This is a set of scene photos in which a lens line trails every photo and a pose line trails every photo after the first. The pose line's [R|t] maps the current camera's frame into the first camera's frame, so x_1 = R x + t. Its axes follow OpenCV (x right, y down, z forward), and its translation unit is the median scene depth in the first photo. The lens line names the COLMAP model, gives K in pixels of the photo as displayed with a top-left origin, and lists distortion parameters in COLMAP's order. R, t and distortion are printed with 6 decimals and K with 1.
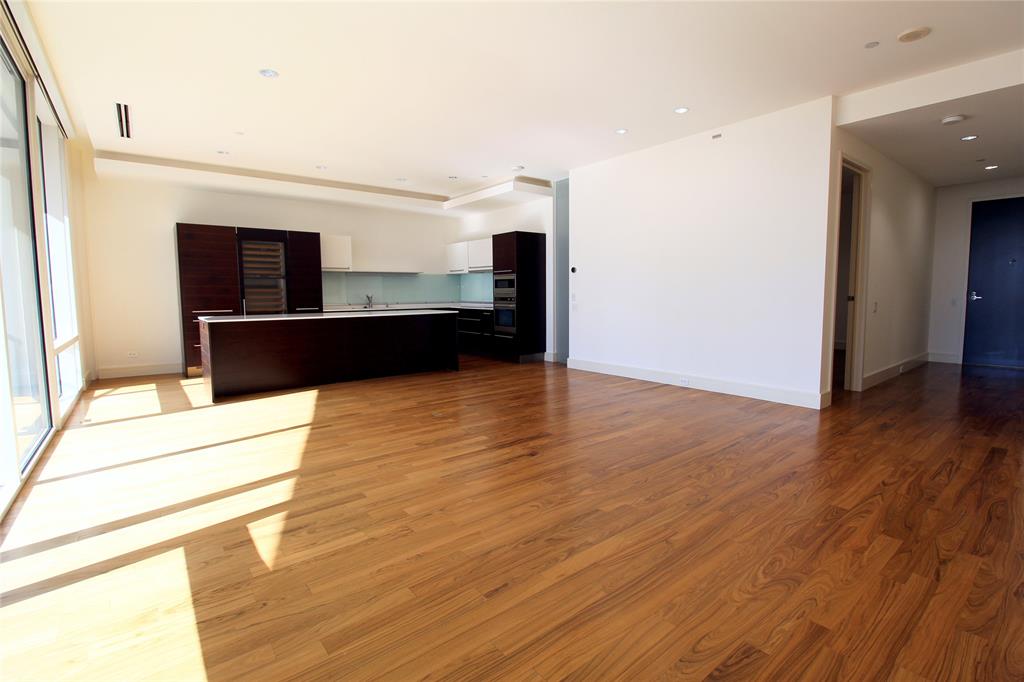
lens RADIAL K [[469.1, 0, 519.5], [0, 469.1, 346.2], [0, 0, 1]] dist [-0.002464, -0.008021]
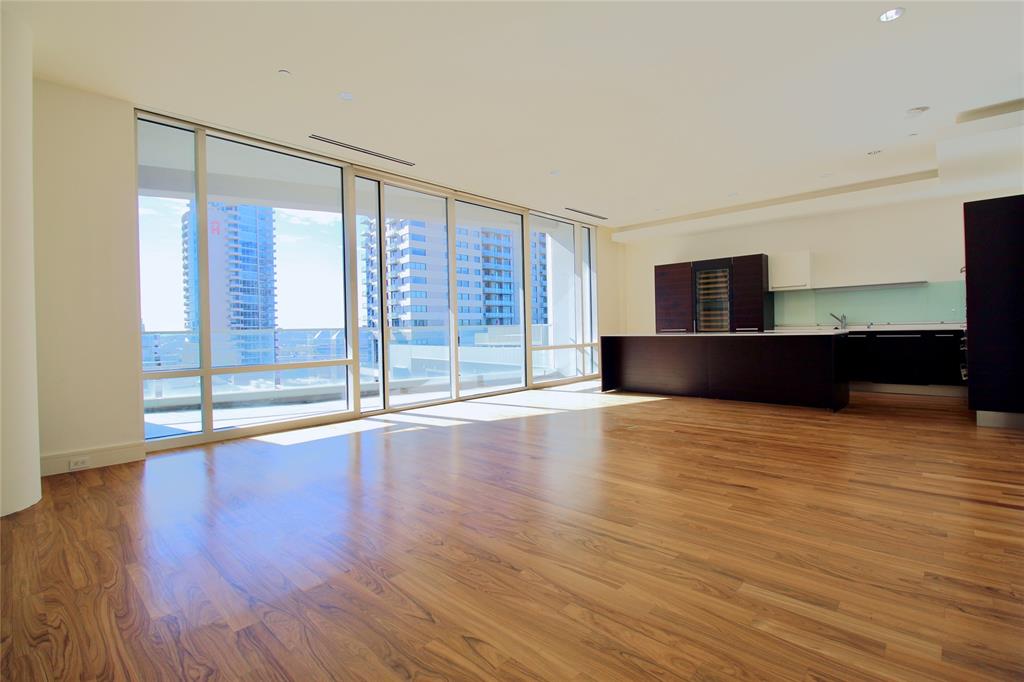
lens RADIAL K [[469.1, 0, 508.5], [0, 469.1, 334.1], [0, 0, 1]] dist [-0.002464, -0.008021]
pose [[0.134568, 0.016846, -0.990761, 1.167910], [-0.096917, 0.995285, 0.003760, -0.054831], [0.986153, 0.095516, 0.135566, 0.828923]]
